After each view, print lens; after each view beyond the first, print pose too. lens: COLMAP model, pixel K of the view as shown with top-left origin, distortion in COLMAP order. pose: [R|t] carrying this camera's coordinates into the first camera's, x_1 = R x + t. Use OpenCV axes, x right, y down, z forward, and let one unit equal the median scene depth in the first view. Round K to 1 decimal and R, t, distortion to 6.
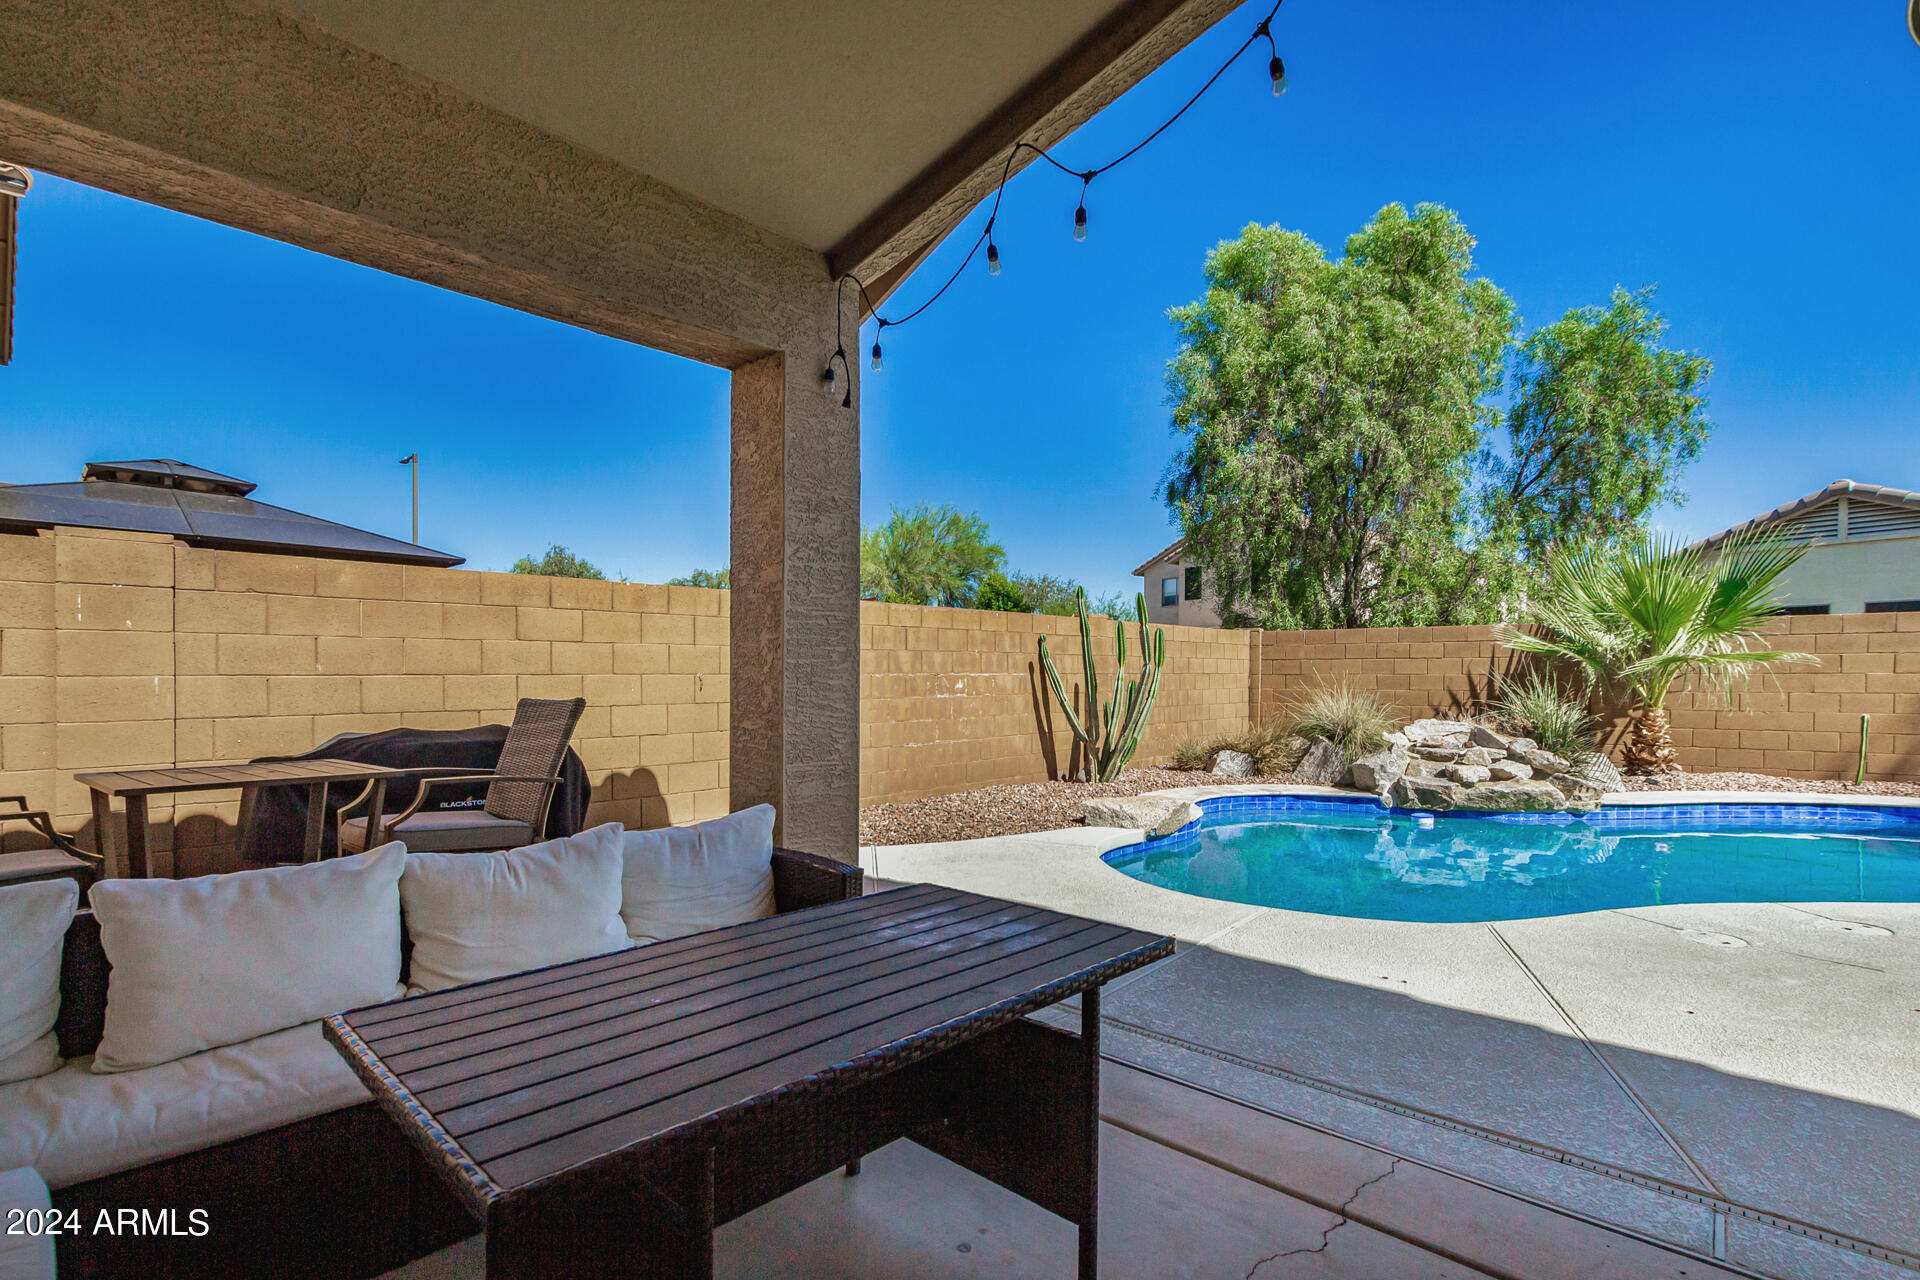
lens RADIAL K [[865.1, 0, 954.6], [0, 865.1, 666.5], [0, 0, 1]] dist [-0.001733, -0.001220]
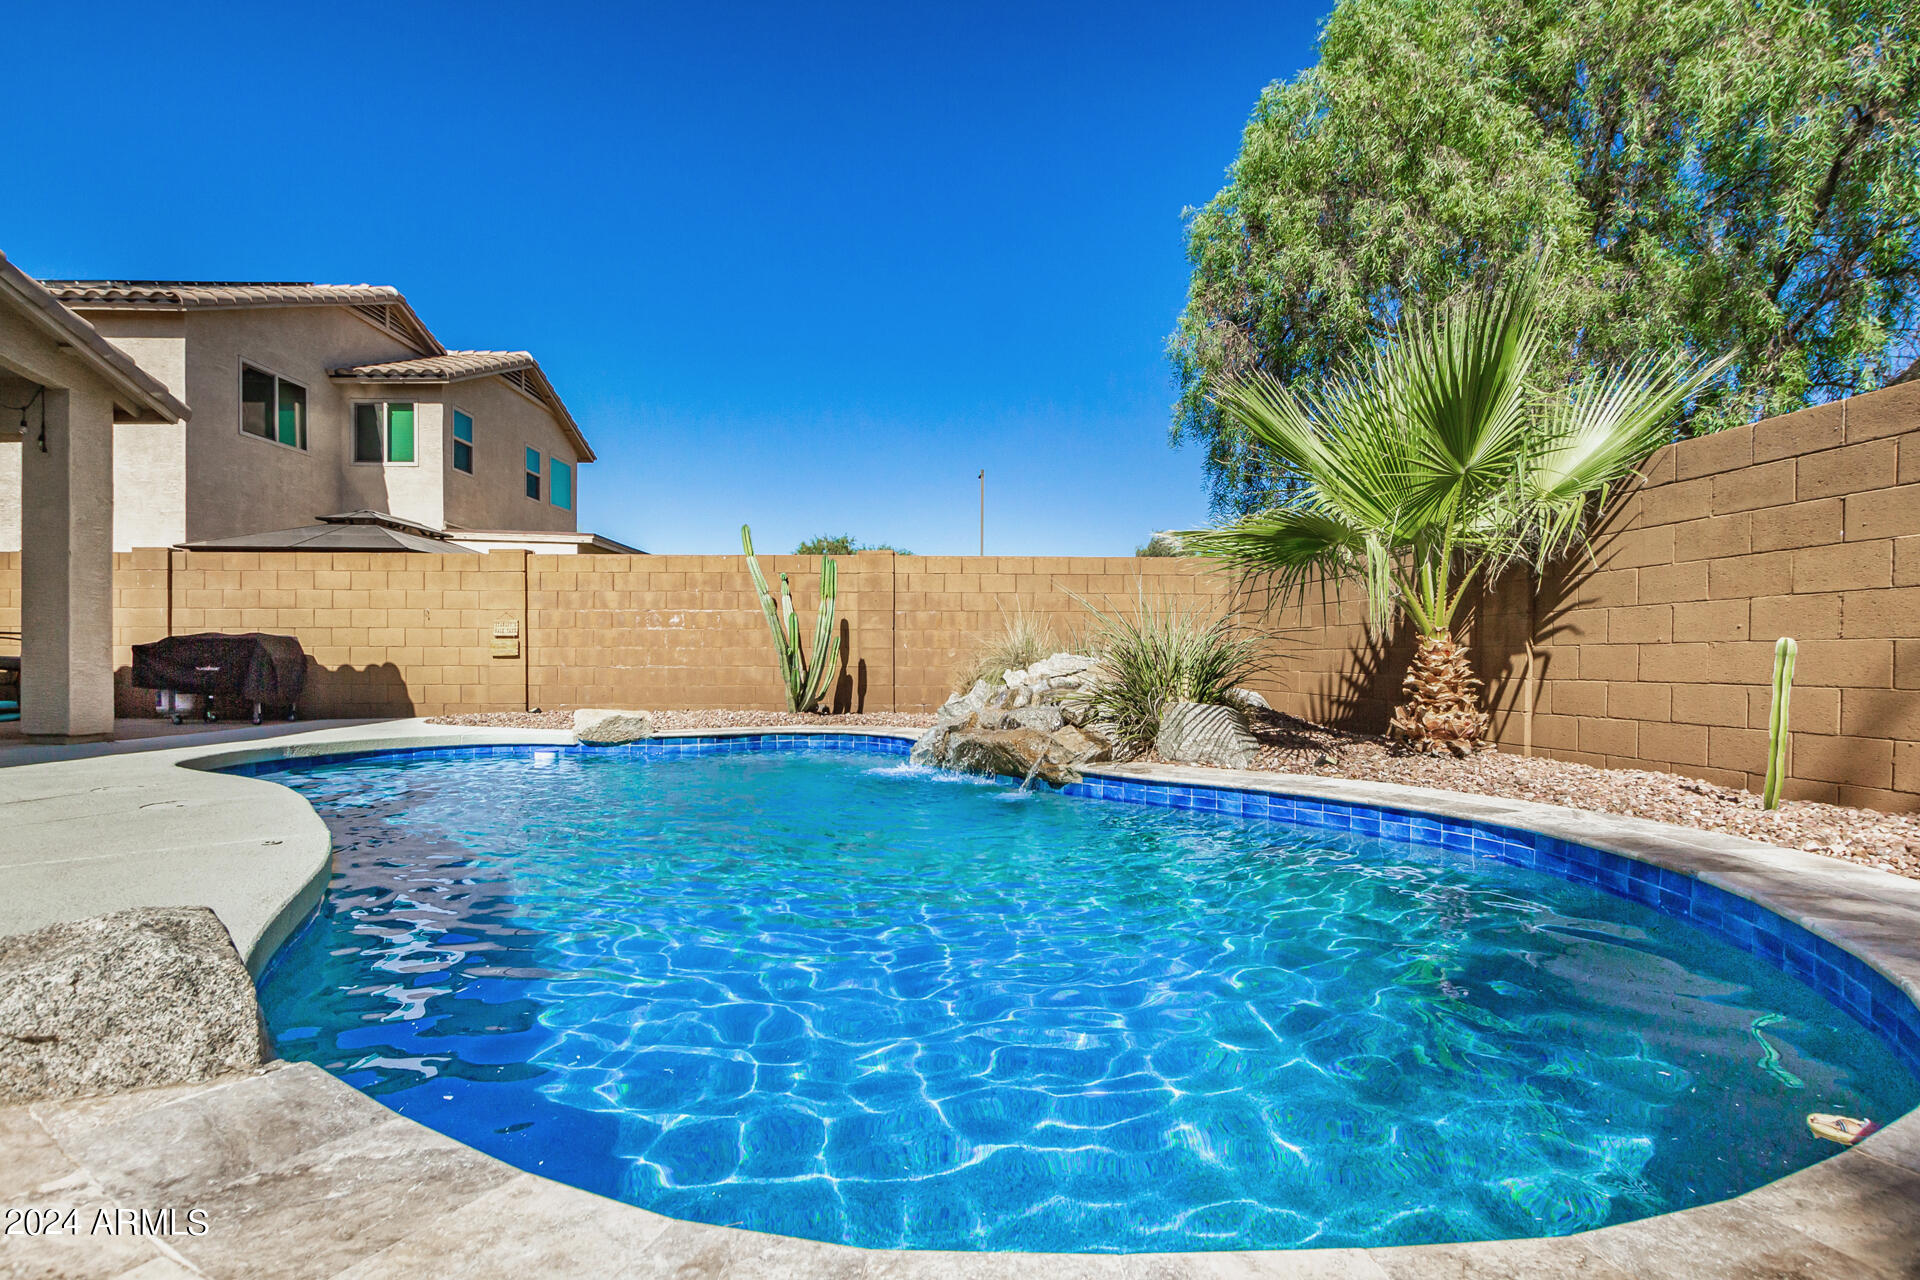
lens RADIAL K [[883.6, 0, 963.7], [0, 883.6, 672.4], [0, 0, 1]] dist [0.008578, -0.001065]
pose [[0.690409, 0.017175, -0.723216, 1.048374], [0.001265, 0.999688, 0.024948, 0.058071], [0.723418, -0.018139, 0.690172, 0.411190]]
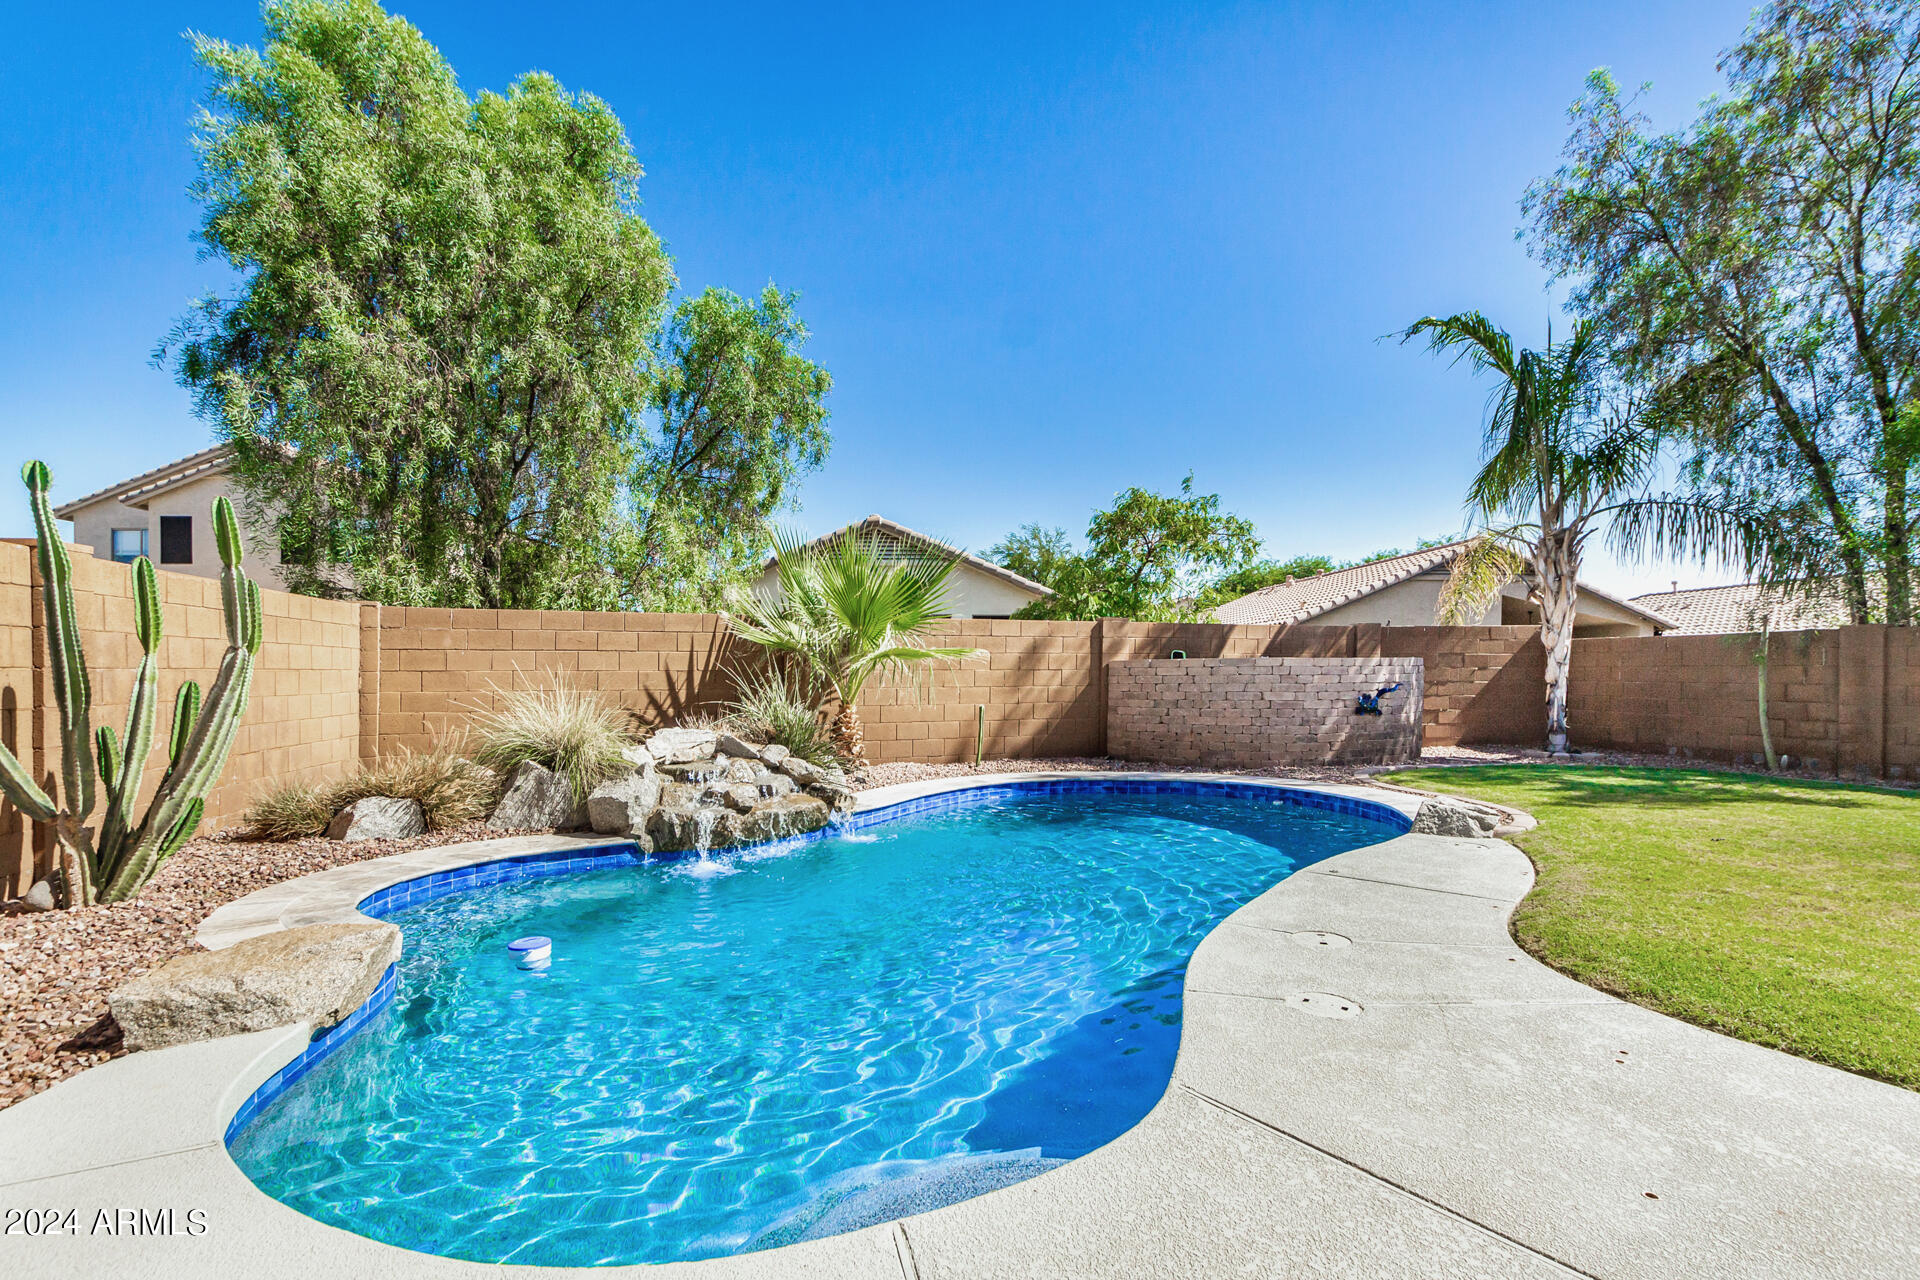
lens RADIAL K [[907.0, 0, 961.5], [0, 907.0, 675.4], [0, 0, 1]] dist [0.011261, -0.000022]
pose [[0.534529, -0.001923, 0.845148, 0.003281], [-0.005849, 0.999965, 0.005975, 0.008150], [-0.845130, -0.008137, 0.534499, 0.352299]]
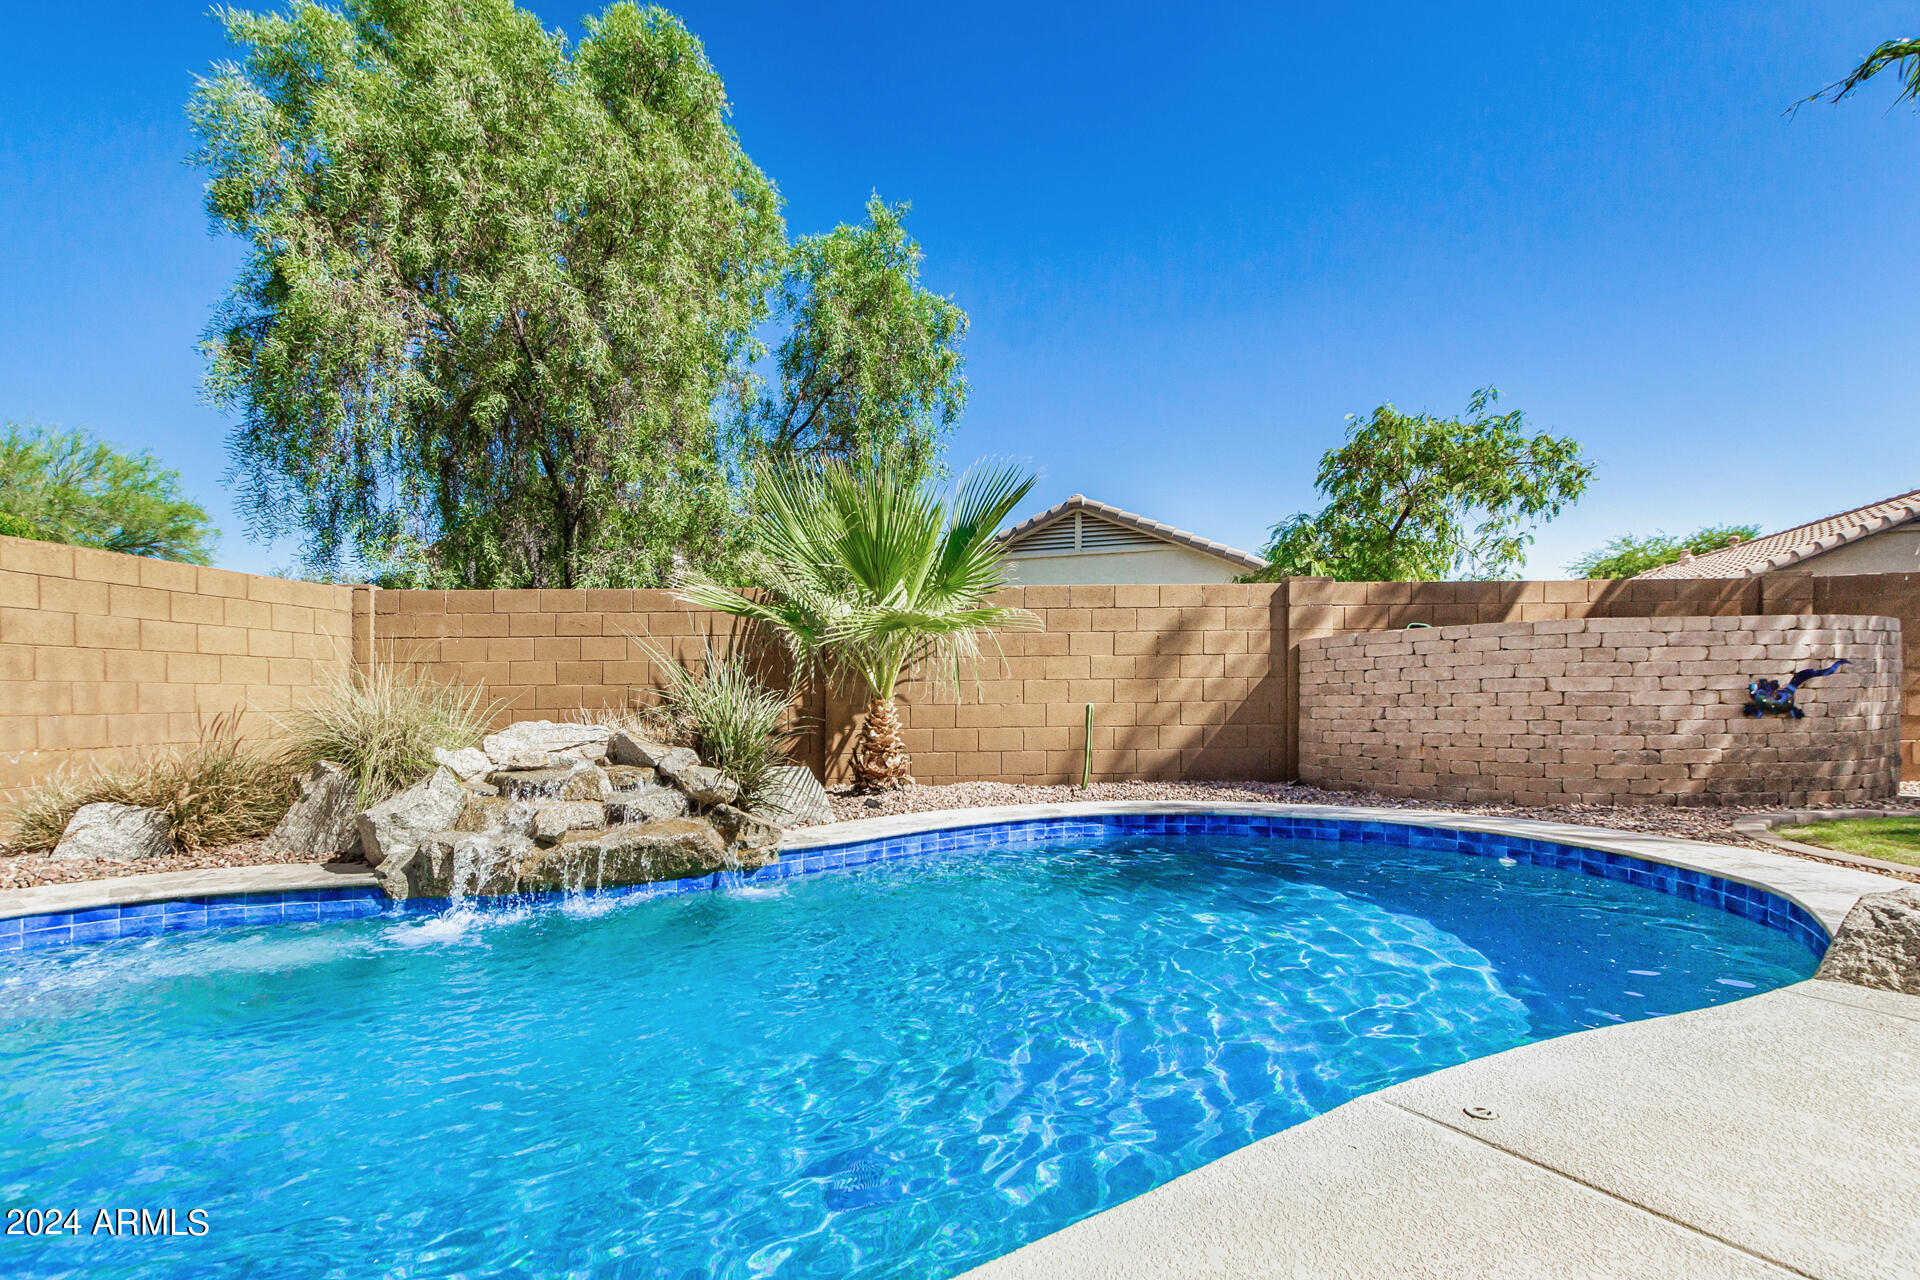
lens RADIAL K [[913.6, 0, 957.4], [0, 913.6, 687.2], [0, 0, 1]] dist [0.010550, -0.000819]
pose [[0.788954, 0.002282, 0.614448, 0.402951], [0.002940, 0.999968, -0.007489, 0.044712], [-0.614445, 0.007715, 0.788922, 0.372370]]
